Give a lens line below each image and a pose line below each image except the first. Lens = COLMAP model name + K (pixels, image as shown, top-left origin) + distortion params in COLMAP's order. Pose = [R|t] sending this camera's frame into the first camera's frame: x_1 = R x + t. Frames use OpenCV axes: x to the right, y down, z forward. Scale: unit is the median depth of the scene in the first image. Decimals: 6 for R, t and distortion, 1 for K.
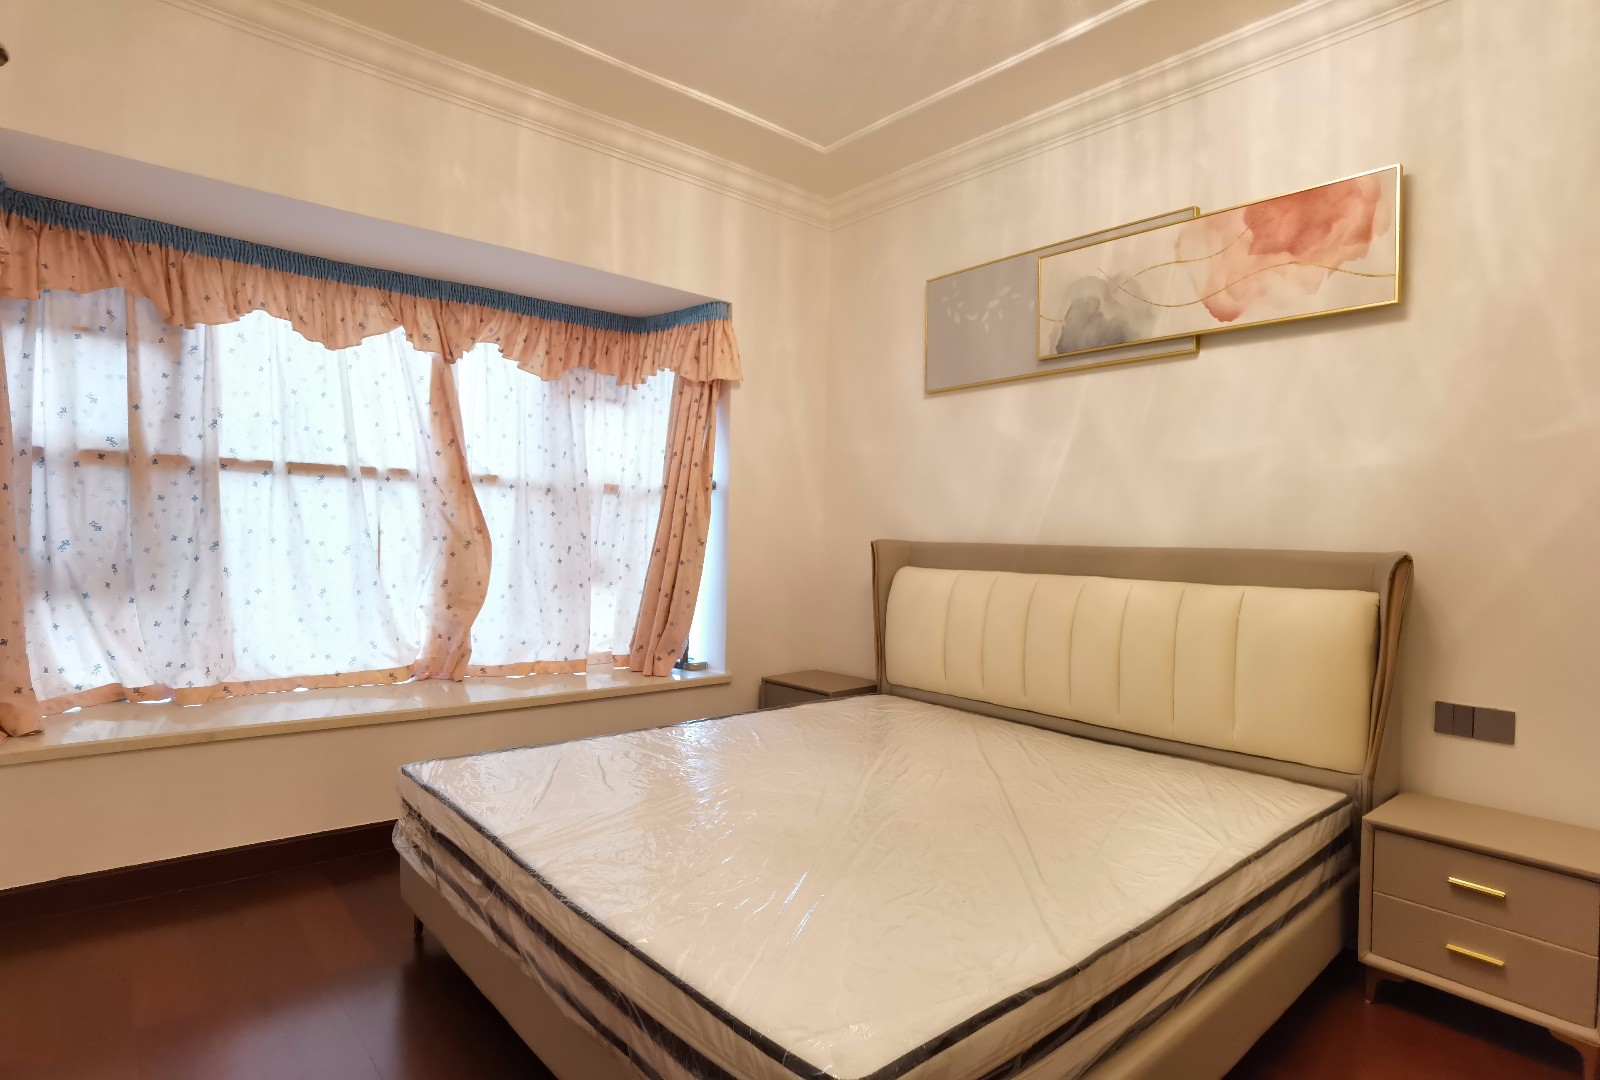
lens RADIAL K [[846.9, 0, 816.2], [0, 846.9, 528.2], [0, 0, 1]] dist [-0.051573, 0.021559]
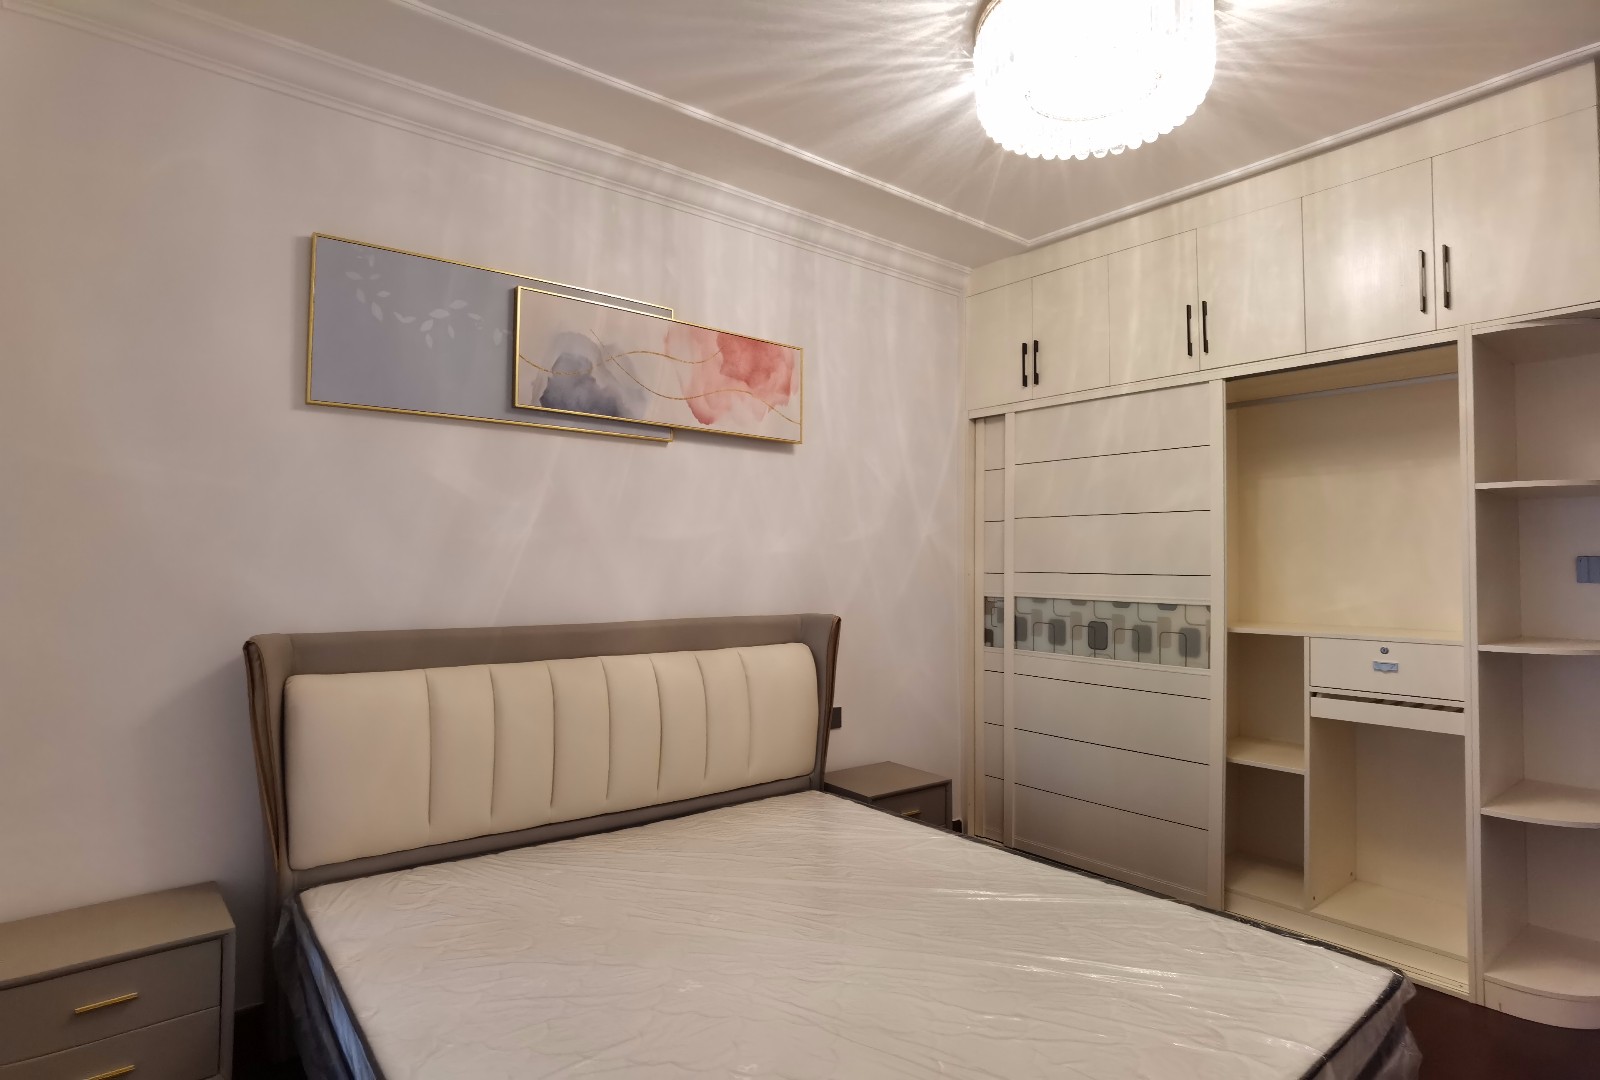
lens RADIAL K [[846.9, 0, 810.2], [0, 846.9, 545.7], [0, 0, 1]] dist [-0.051573, 0.021559]
pose [[0.049931, 0.014461, 0.998648, -0.616137], [-0.017248, 0.999759, -0.013615, -0.060466], [-0.998604, -0.016545, 0.050168, 0.729154]]
